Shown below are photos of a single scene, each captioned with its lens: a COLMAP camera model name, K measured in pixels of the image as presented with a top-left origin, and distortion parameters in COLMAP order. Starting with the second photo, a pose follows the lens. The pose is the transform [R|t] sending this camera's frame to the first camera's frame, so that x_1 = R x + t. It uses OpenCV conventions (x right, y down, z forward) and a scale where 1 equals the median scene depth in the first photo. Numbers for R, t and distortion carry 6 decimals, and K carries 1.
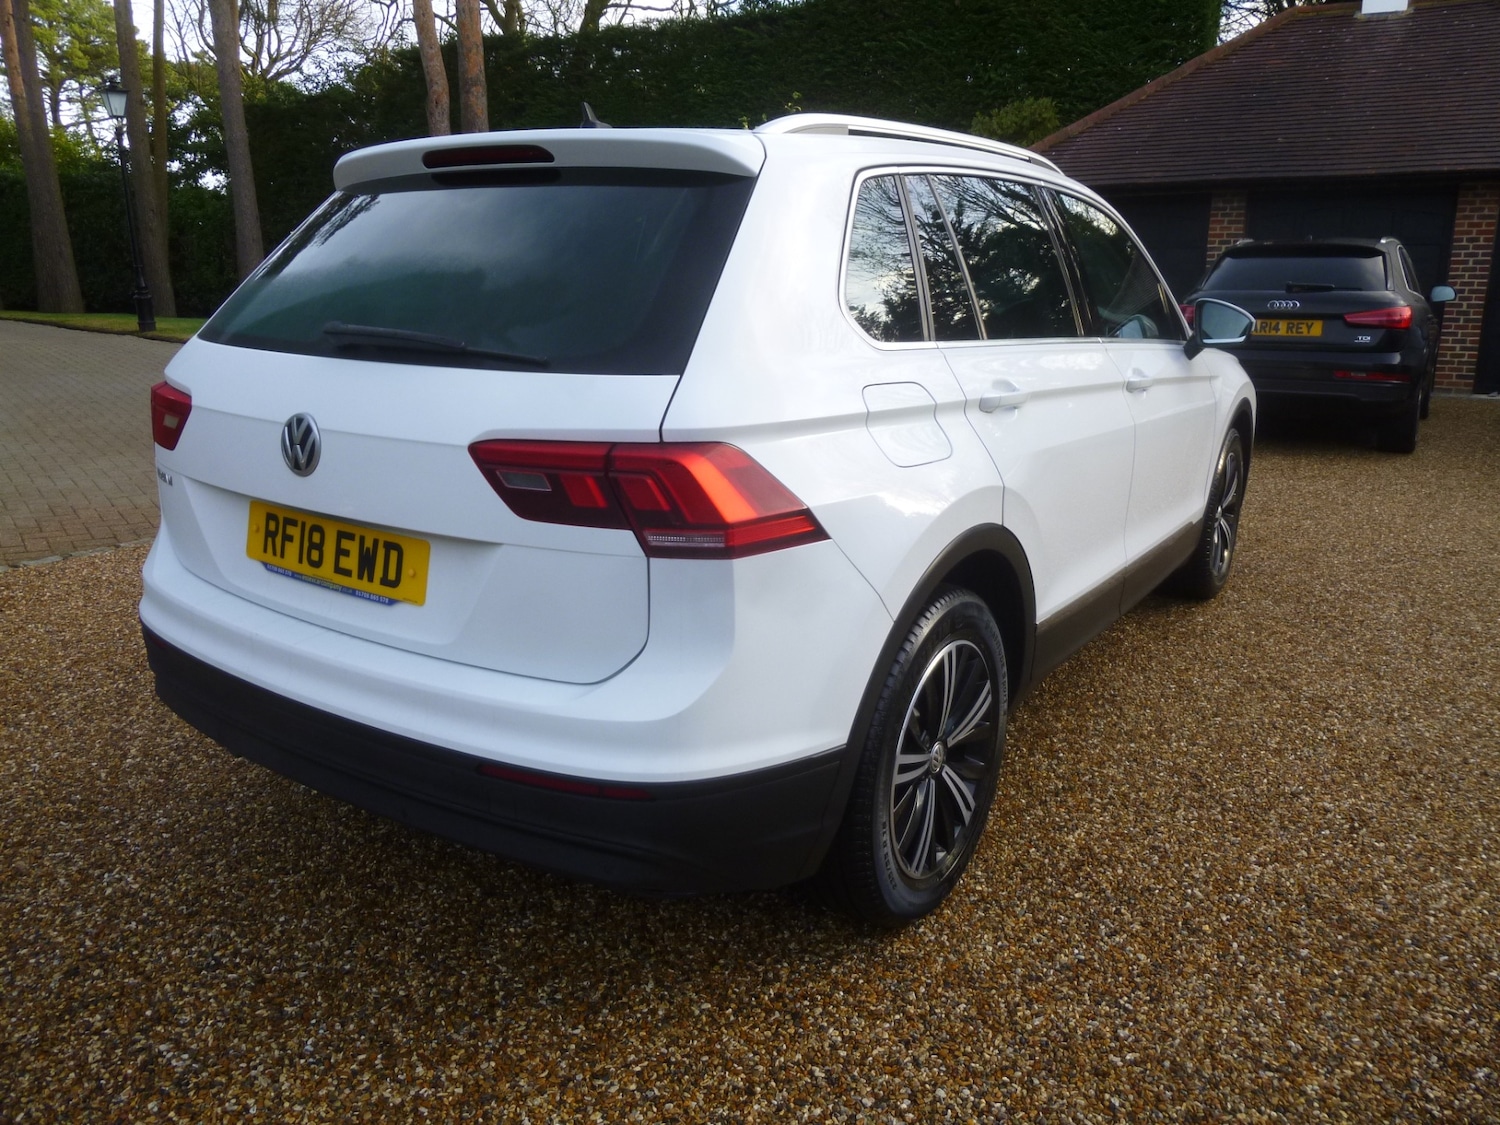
lens RADIAL K [[1126.0, 0, 745.3], [0, 1126.0, 357.6], [0, 0, 1]] dist [-0.041641, -0.000189]
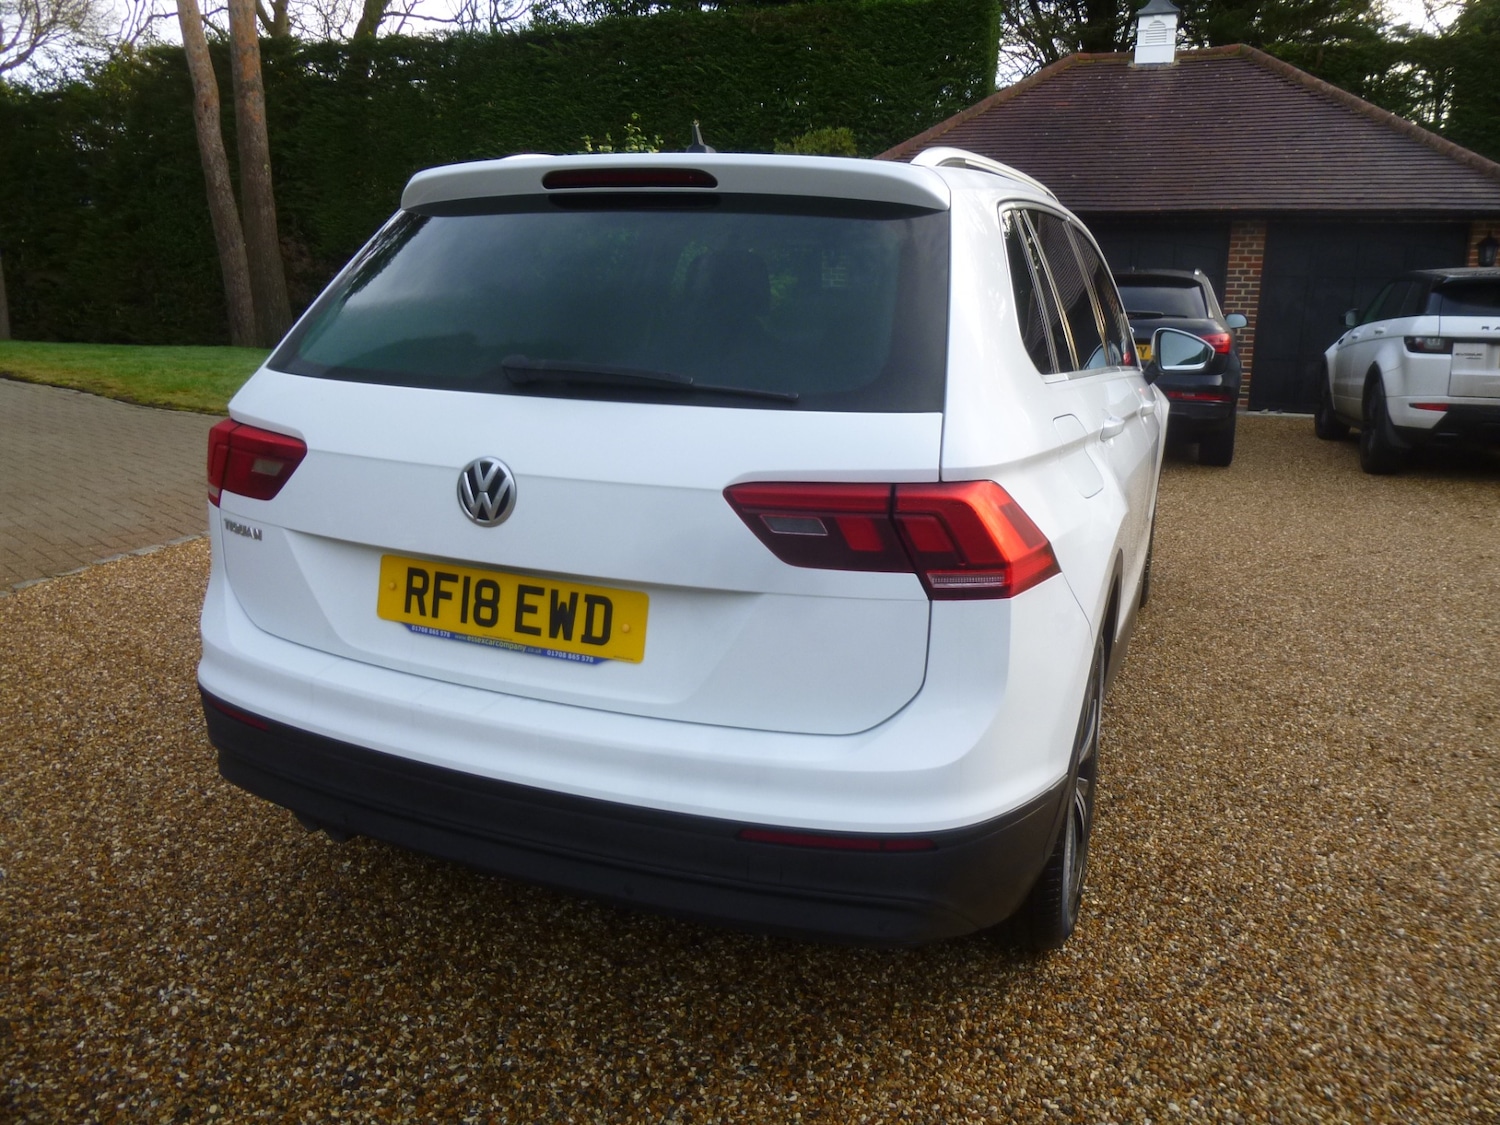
lens RADIAL K [[1121.5, 0, 755.1], [0, 1121.5, 370.1], [0, 0, 1]] dist [-0.041405, 0.003571]
pose [[0.977755, -0.001729, 0.209744, -0.342982], [0.003199, 0.999973, -0.006670, -0.012788], [-0.209727, 0.007193, 0.977734, 0.064440]]
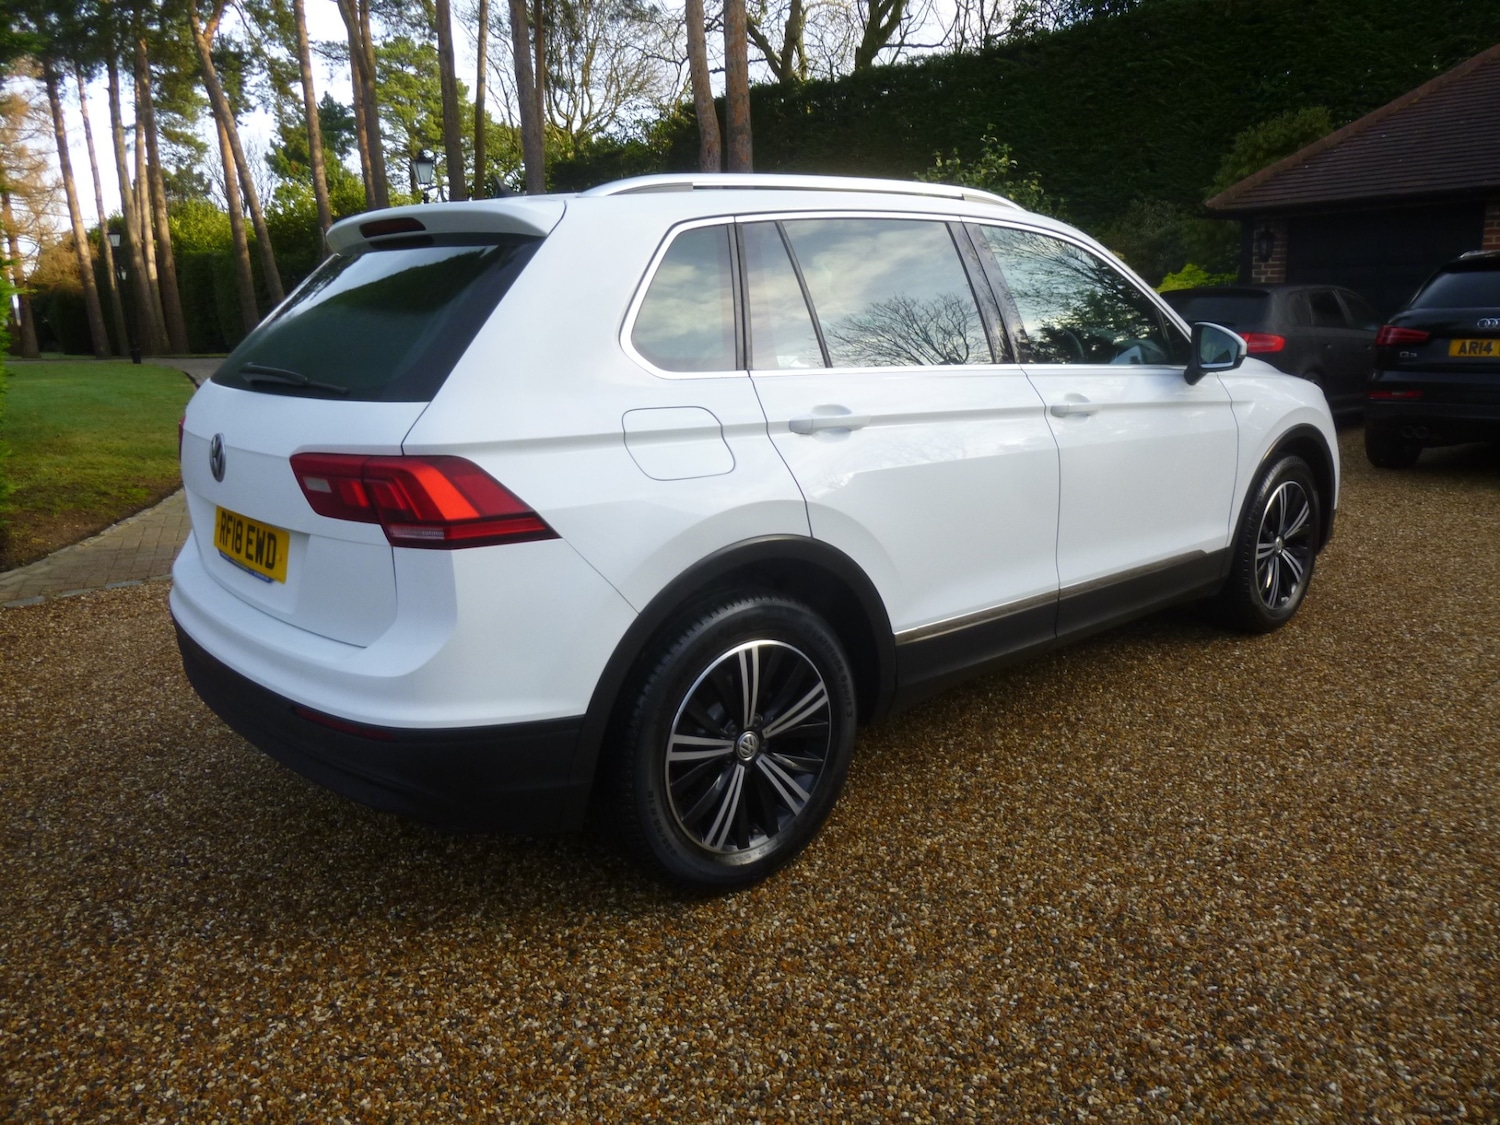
lens RADIAL K [[1116.3, 0, 744.6], [0, 1116.3, 347.2], [0, 0, 1]] dist [-0.044598, 0.005745]
pose [[0.964530, -0.021134, -0.263124, 0.489076], [0.010921, 0.999131, -0.040219, 0.006989], [0.263746, 0.035919, 0.963923, -0.079230]]
